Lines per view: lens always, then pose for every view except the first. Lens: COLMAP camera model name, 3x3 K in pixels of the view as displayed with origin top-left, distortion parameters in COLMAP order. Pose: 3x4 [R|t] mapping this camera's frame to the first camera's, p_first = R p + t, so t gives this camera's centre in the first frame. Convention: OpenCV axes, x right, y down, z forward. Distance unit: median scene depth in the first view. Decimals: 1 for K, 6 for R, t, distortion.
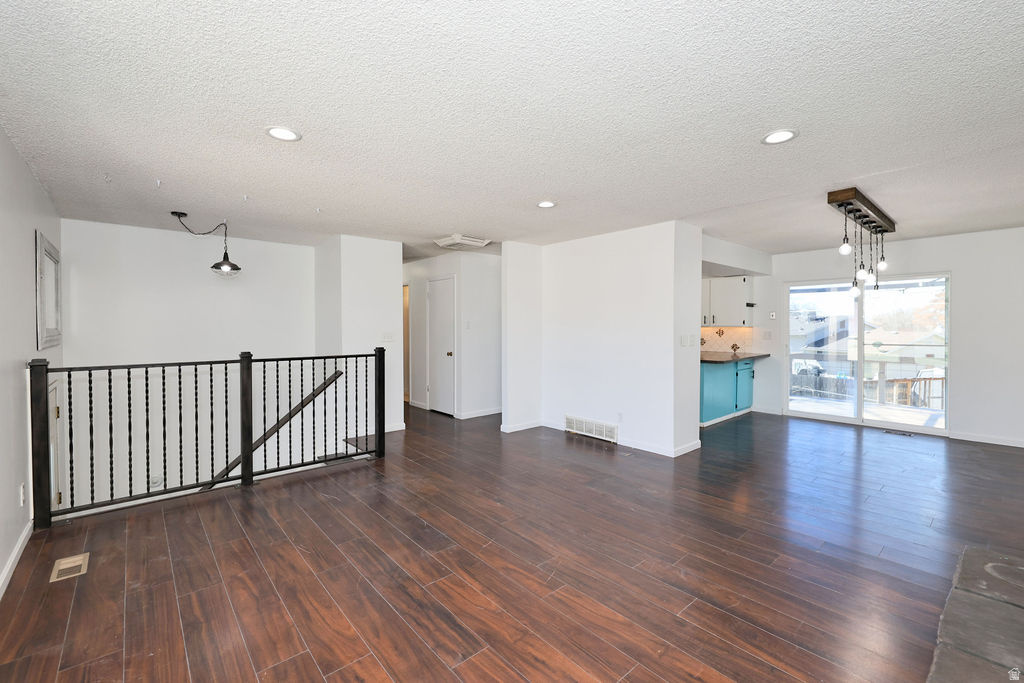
lens RADIAL K [[439.3, 0, 510.4], [0, 439.3, 338.5], [0, 0, 1]] dist [-0.004083, -0.000120]
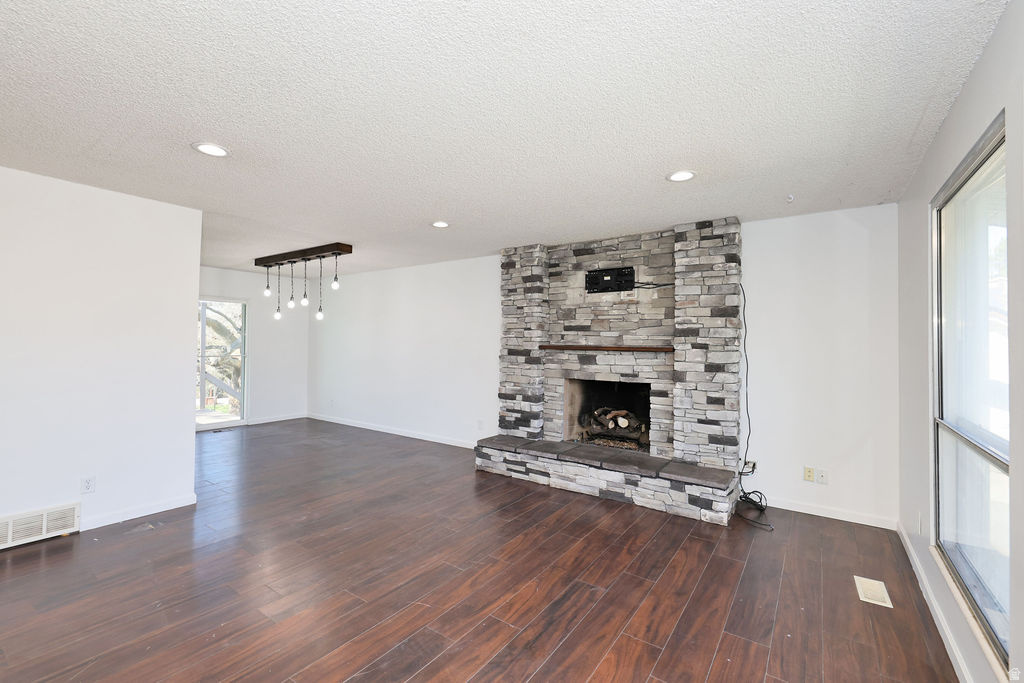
lens RADIAL K [[439.3, 0, 510.6], [0, 439.3, 339.4], [0, 0, 1]] dist [-0.004083, -0.000120]
pose [[-0.239483, 0.003340, 0.970895, -1.164844], [0.015004, 0.999887, 0.000261, -0.044910], [-0.970785, 0.014630, -0.239506, 1.323139]]
